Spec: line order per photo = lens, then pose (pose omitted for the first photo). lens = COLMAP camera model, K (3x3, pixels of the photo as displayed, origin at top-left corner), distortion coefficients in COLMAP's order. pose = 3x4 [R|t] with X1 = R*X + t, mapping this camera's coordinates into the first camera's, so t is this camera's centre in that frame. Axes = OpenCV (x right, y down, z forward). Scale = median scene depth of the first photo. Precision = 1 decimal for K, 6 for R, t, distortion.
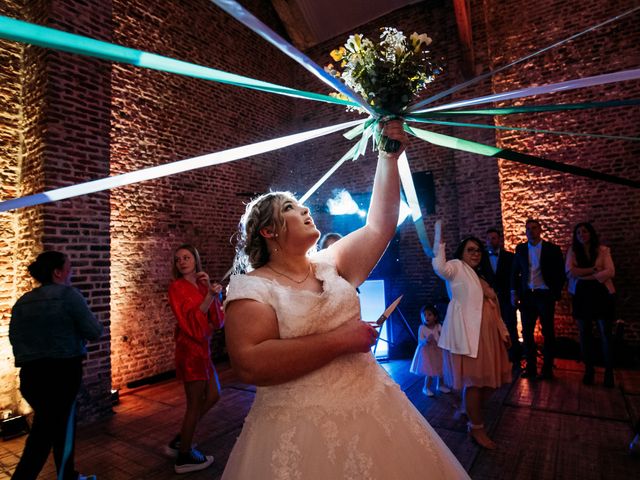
lens RADIAL K [[390.4, 0, 319.9], [0, 390.4, 231.6], [0, 0, 1]] dist [-0.008215, 0.000247]
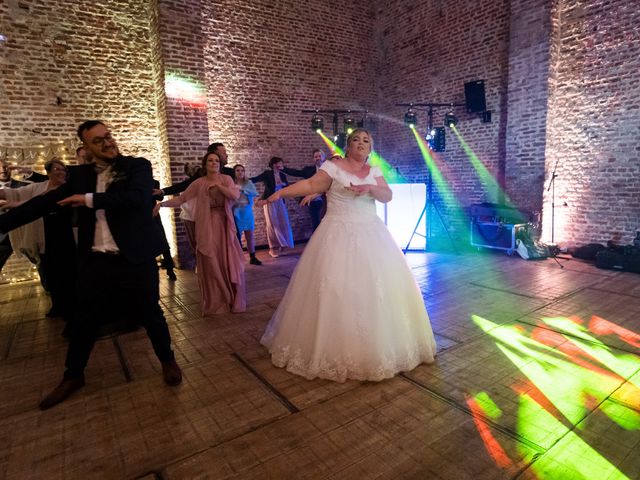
lens RADIAL K [[390.4, 0, 319.9], [0, 390.4, 231.6], [0, 0, 1]] dist [-0.008215, 0.000247]
pose [[0.923832, 0.066723, -0.376938, 0.352329], [0.023803, 0.972773, 0.230534, -0.016291], [0.382057, -0.221947, 0.897091, -0.204487]]
